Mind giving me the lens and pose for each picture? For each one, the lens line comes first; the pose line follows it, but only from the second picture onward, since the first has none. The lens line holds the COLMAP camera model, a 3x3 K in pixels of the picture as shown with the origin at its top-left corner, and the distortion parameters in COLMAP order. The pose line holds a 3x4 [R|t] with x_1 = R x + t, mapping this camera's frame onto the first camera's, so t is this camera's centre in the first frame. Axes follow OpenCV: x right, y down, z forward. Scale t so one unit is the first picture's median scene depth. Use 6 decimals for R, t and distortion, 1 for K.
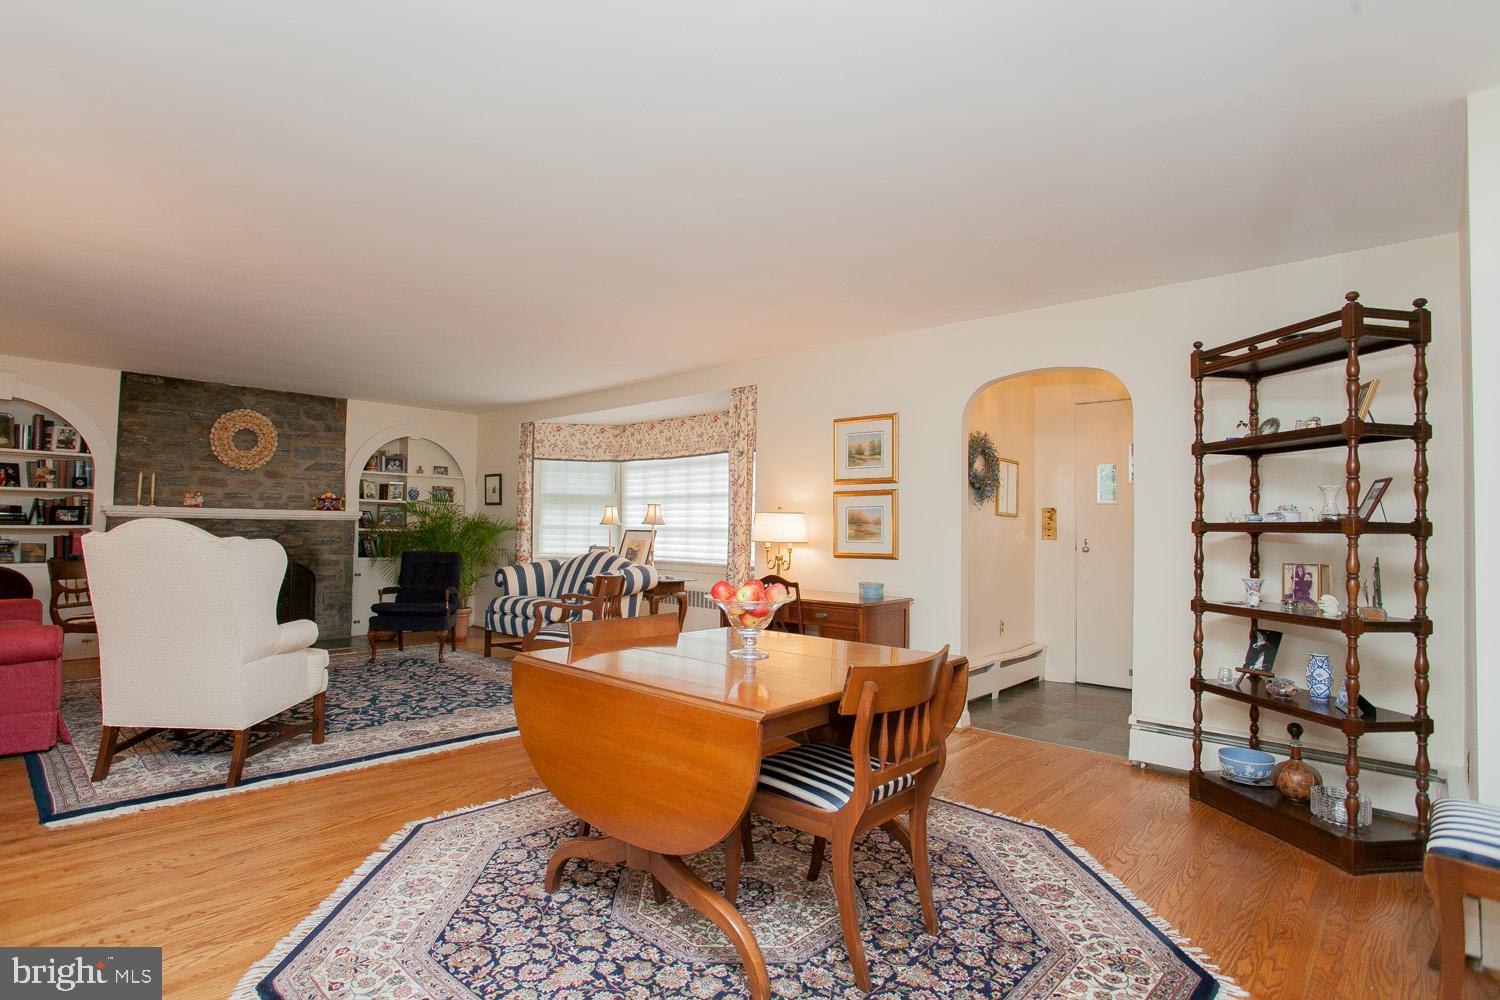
lens RADIAL K [[750.6, 0, 723.4], [0, 750.6, 502.9], [0, 0, 1]] dist [-0.057504, 0.020382]
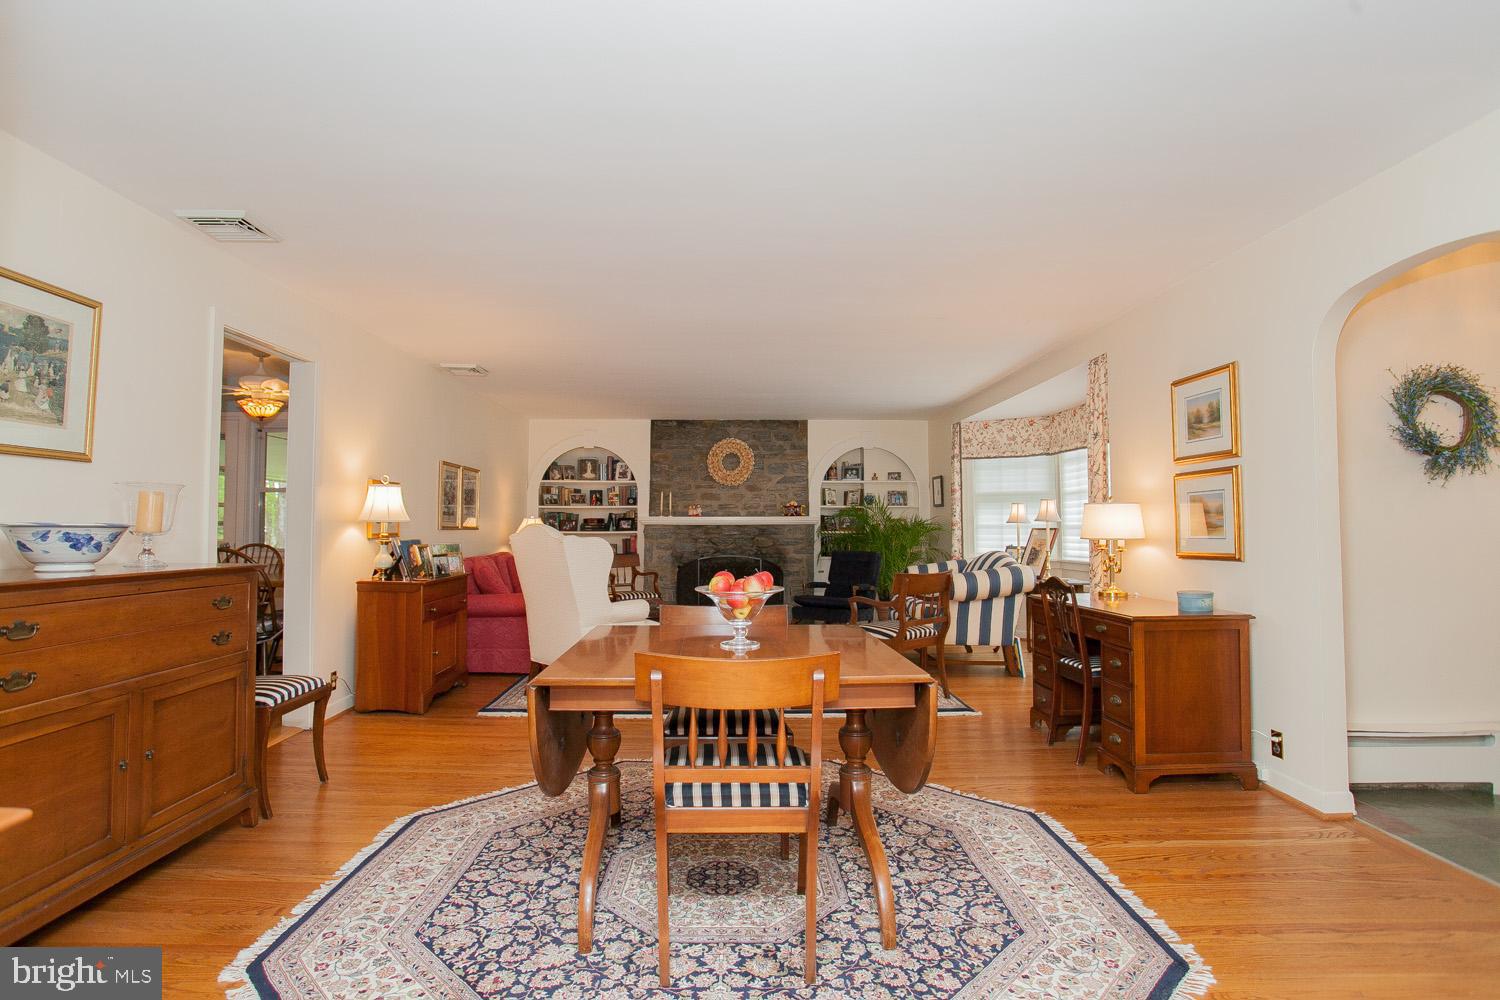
lens RADIAL K [[750.6, 0, 735.4], [0, 750.6, 489.5], [0, 0, 1]] dist [-0.057504, 0.020382]
pose [[0.695501, -0.050850, -0.716723, 0.283156], [0.032975, 0.998701, -0.038858, 0.011940], [0.717768, 0.003392, 0.696274, 0.107336]]
